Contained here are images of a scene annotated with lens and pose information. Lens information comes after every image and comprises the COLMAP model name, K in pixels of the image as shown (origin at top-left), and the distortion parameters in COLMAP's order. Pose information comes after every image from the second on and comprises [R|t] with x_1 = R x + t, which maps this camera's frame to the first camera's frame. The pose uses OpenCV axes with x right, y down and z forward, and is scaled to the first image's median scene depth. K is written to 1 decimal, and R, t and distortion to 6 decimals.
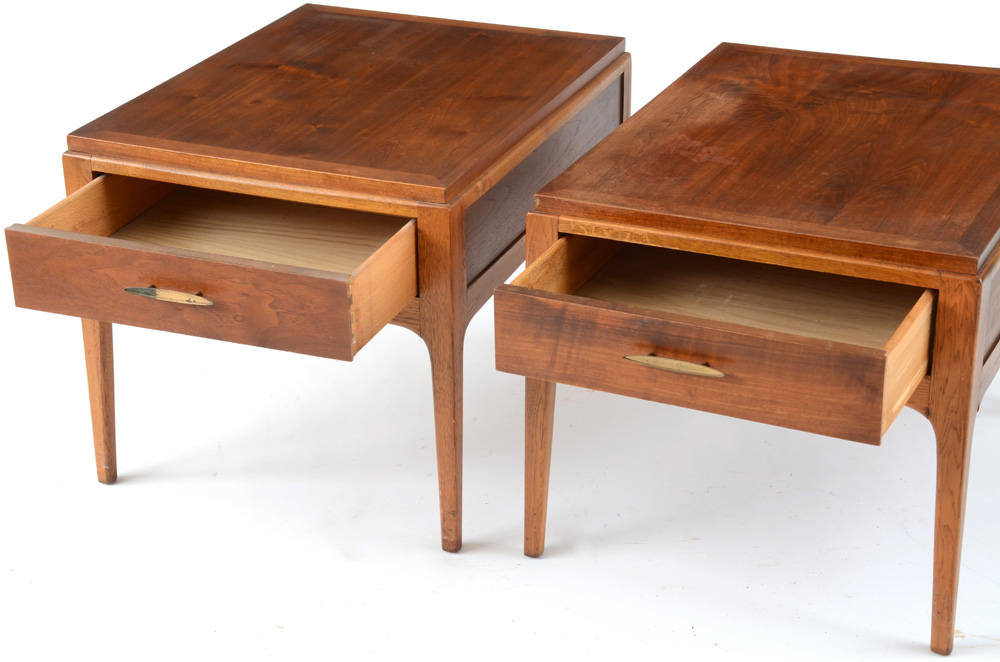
lens RADIAL K [[2171.4, 0, 521.6], [0, 2171.4, 332.0], [0, 0, 1]] dist [0.400053, 0.000000]
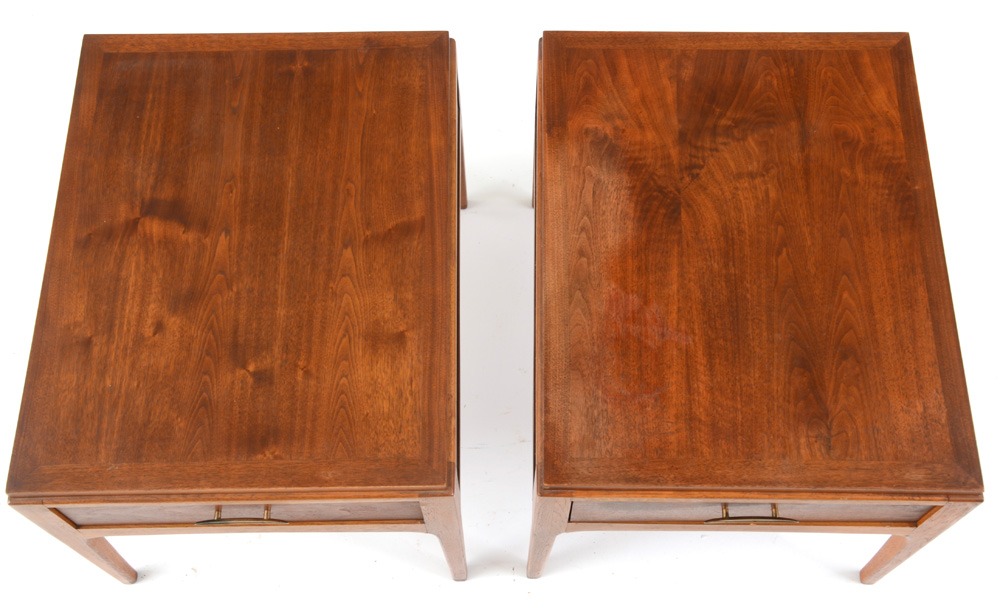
lens RADIAL K [[1150.7, 0, 505.1], [0, 1150.7, 293.3], [0, 0, 1]] dist [0.079647, 0.000000]
pose [[0.922376, -0.342971, 0.177743, -0.069476], [0.150974, 0.743592, 0.651367, -0.441457], [-0.355568, -0.573970, 0.737651, 0.610712]]
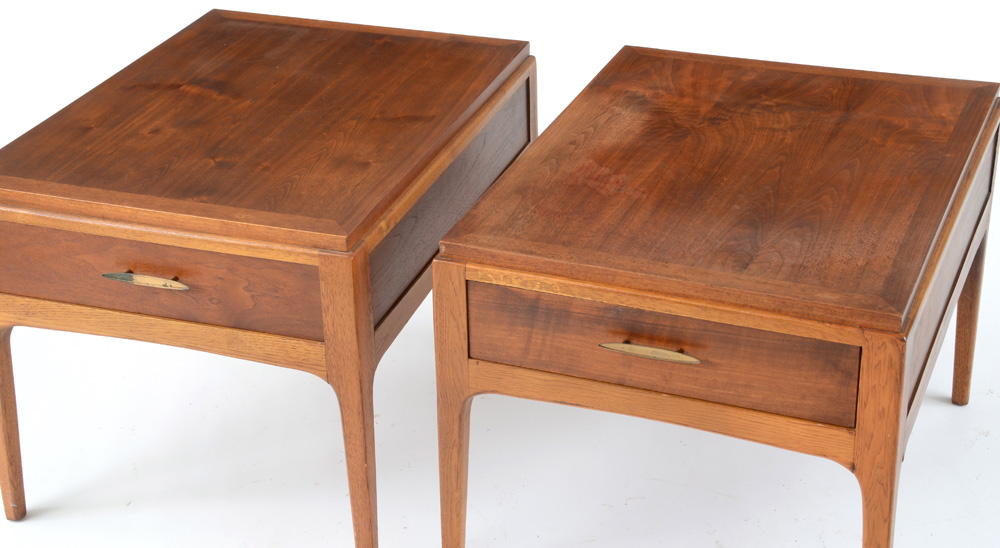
lens RADIAL K [[1805.6, 0, 537.8], [0, 1805.6, 227.3], [0, 0, 1]] dist [0.245681, 0.000000]
pose [[0.998435, -0.035555, 0.043179, 0.013840], [0.034106, 0.998845, 0.033841, -0.087845], [-0.044332, -0.032315, 0.998494, 0.184535]]
